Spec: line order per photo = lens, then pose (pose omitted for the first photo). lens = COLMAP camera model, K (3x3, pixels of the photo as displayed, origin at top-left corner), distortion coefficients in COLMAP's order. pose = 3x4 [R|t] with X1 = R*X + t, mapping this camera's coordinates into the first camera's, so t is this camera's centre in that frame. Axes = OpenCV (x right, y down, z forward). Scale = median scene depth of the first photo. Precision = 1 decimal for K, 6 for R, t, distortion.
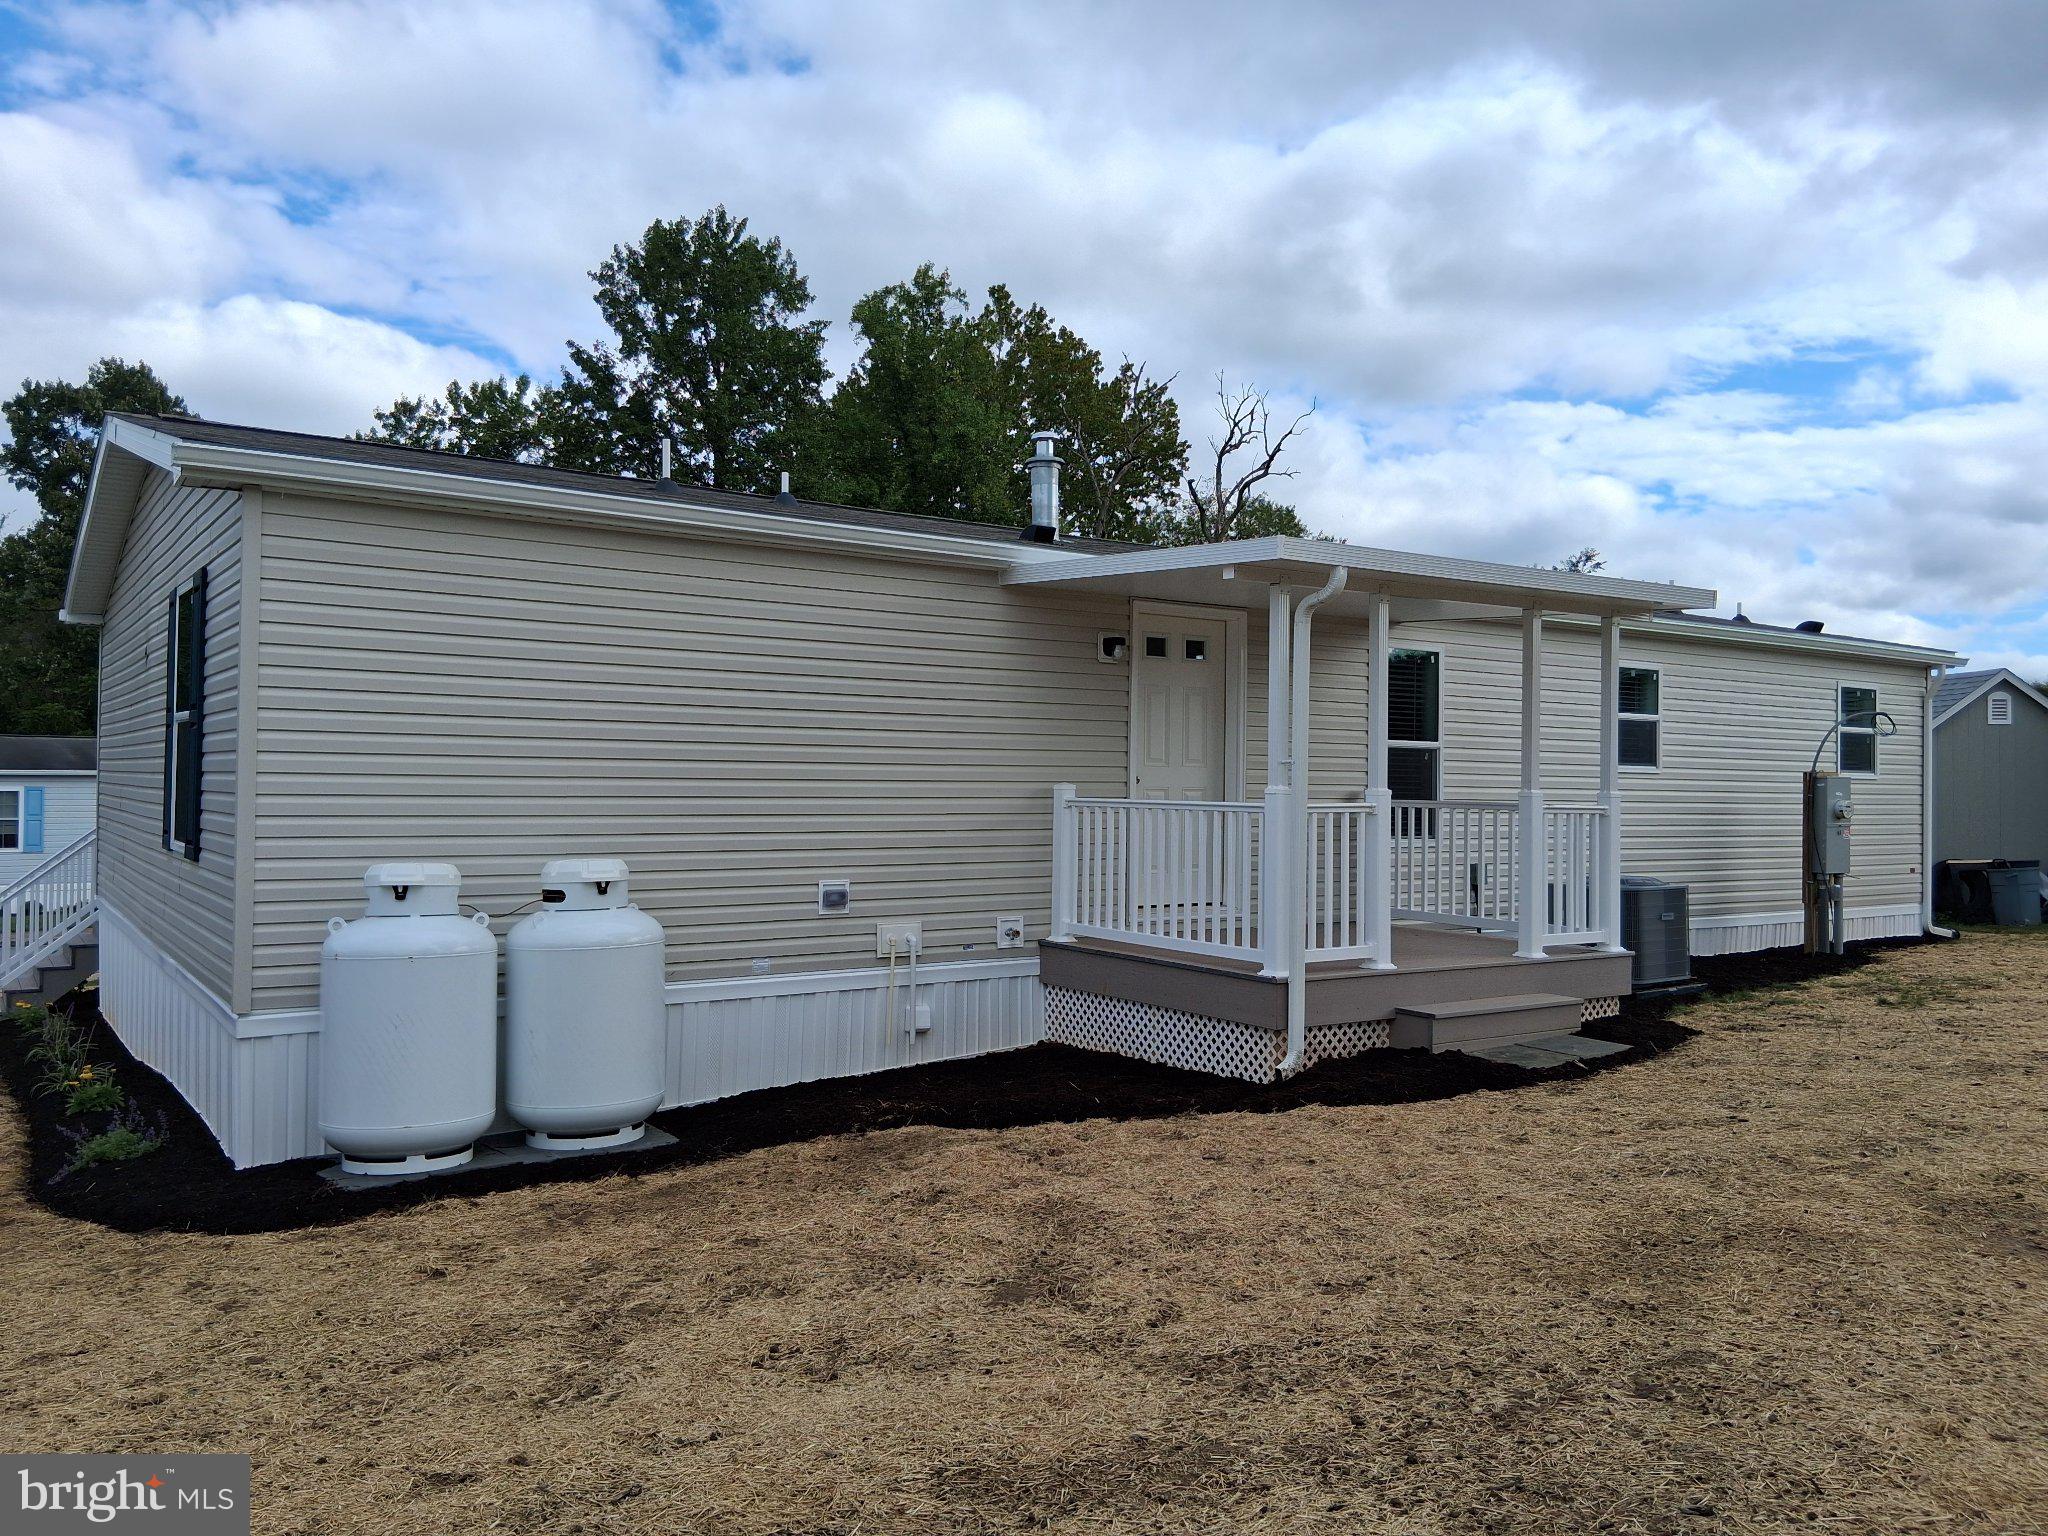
lens RADIAL K [[1535.7, 0, 1021.0], [0, 1535.7, 779.8], [0, 0, 1]] dist [0.058231, -0.005064]
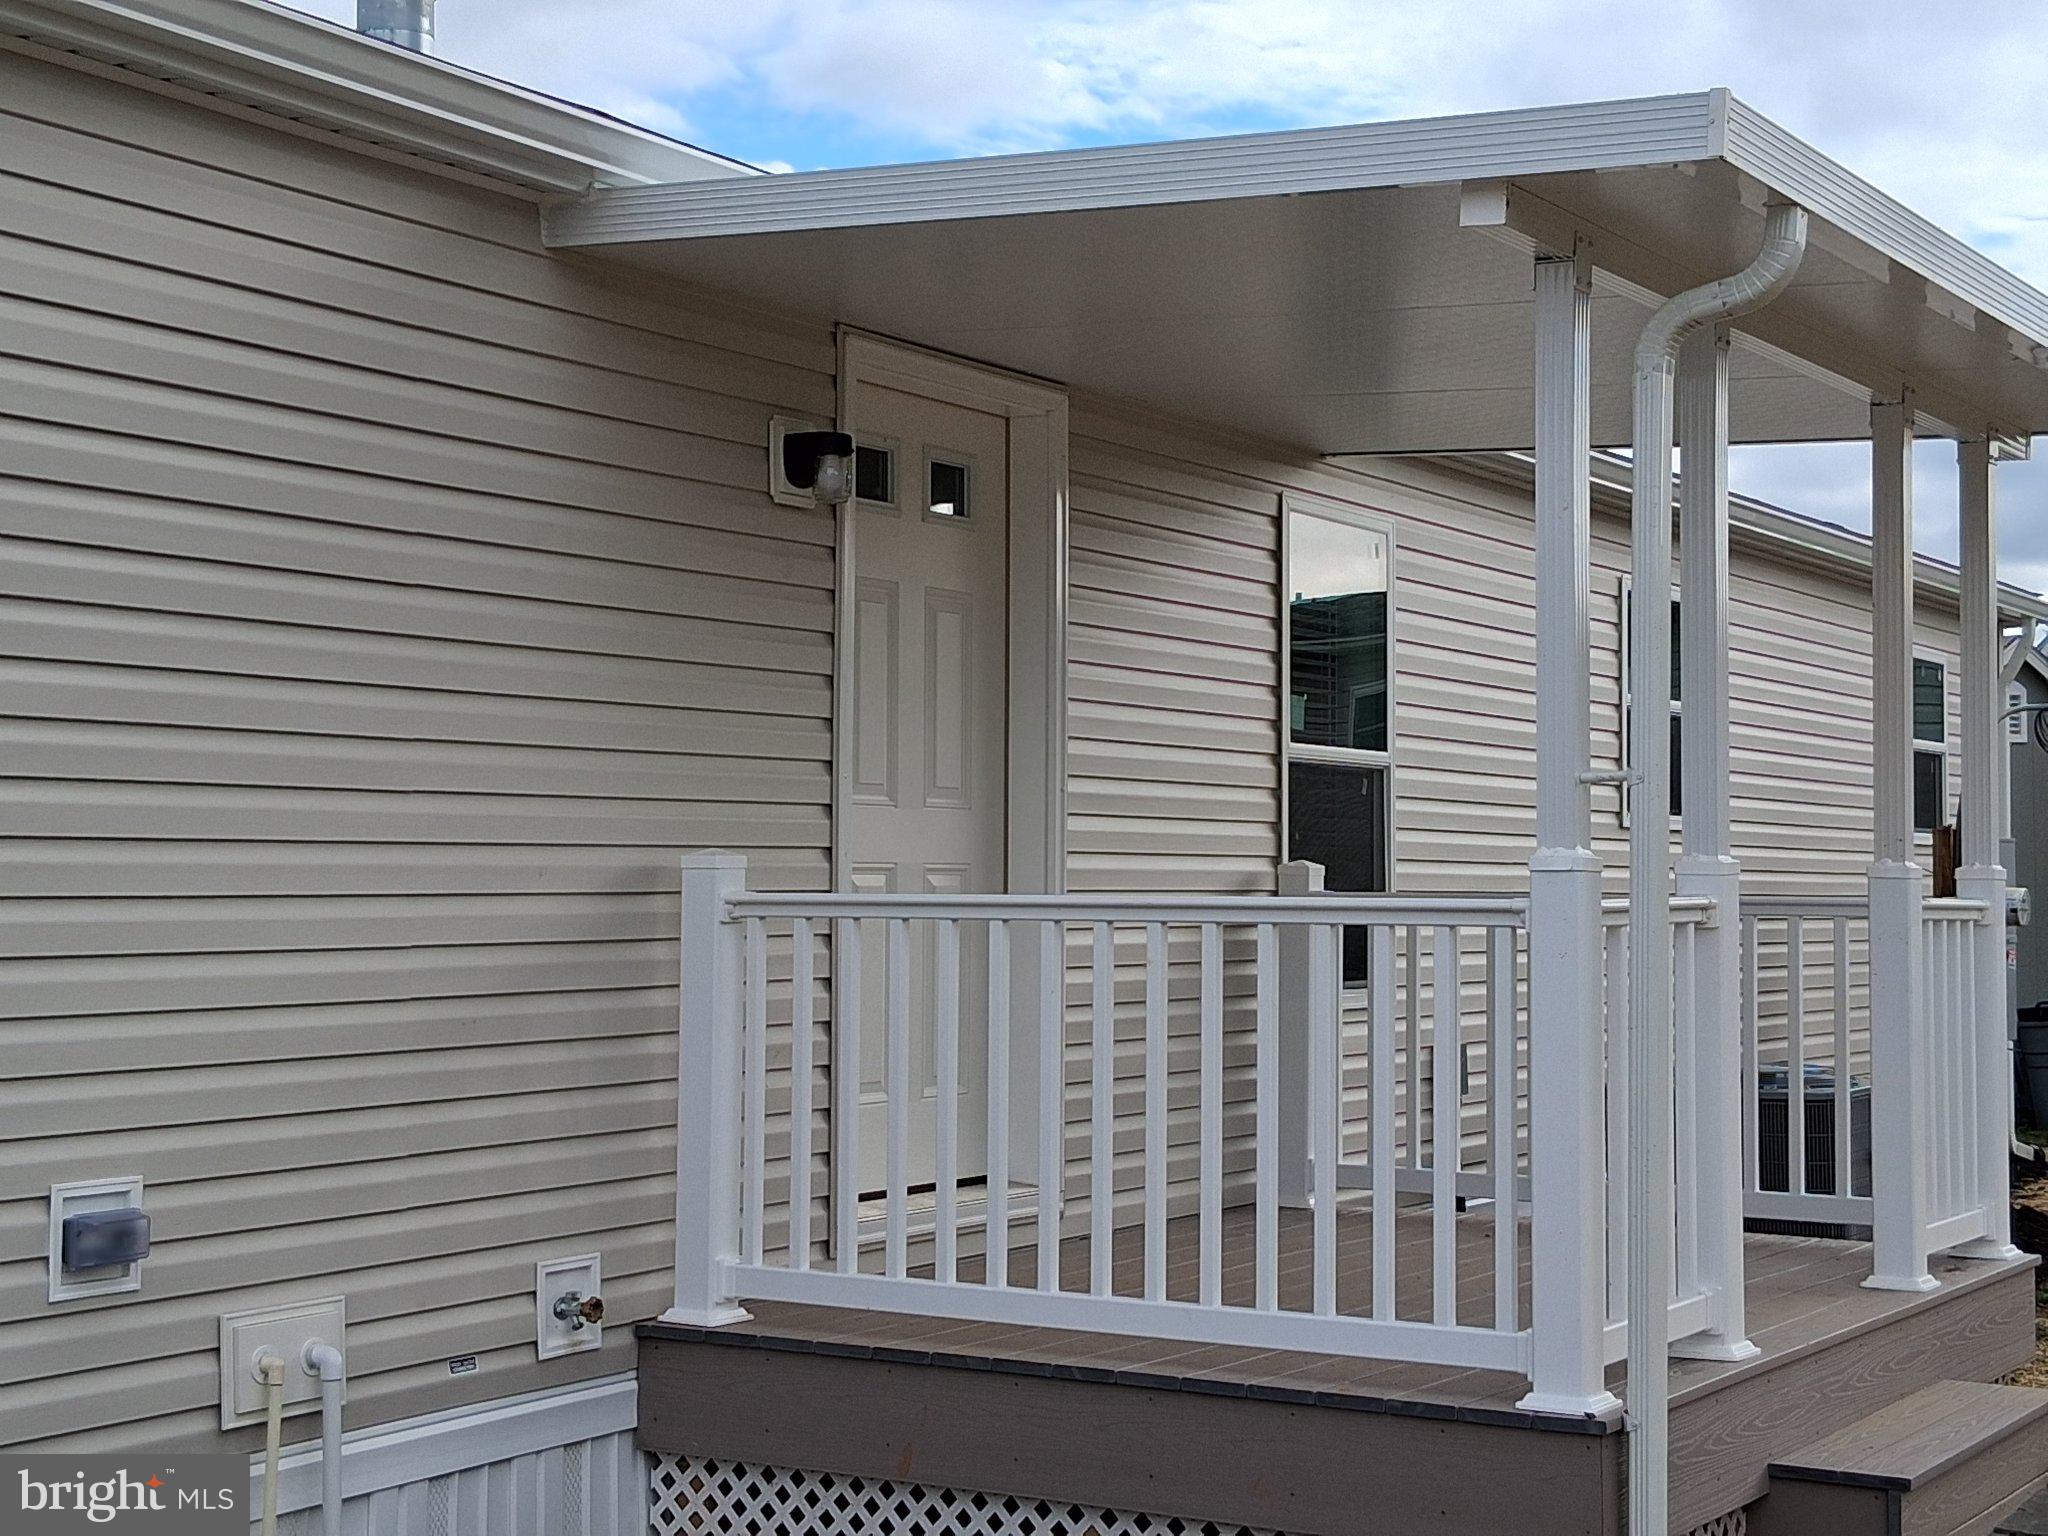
lens RADIAL K [[3040.6, 0, 1028.2], [0, 3040.6, 757.9], [0, 0, 1]] dist [0.081175, 0.000000]
pose [[0.912442, 0.008978, 0.409107, -0.182493], [0.005947, 0.999363, -0.035196, 0.006023], [-0.409163, 0.034547, 0.911807, 0.358186]]
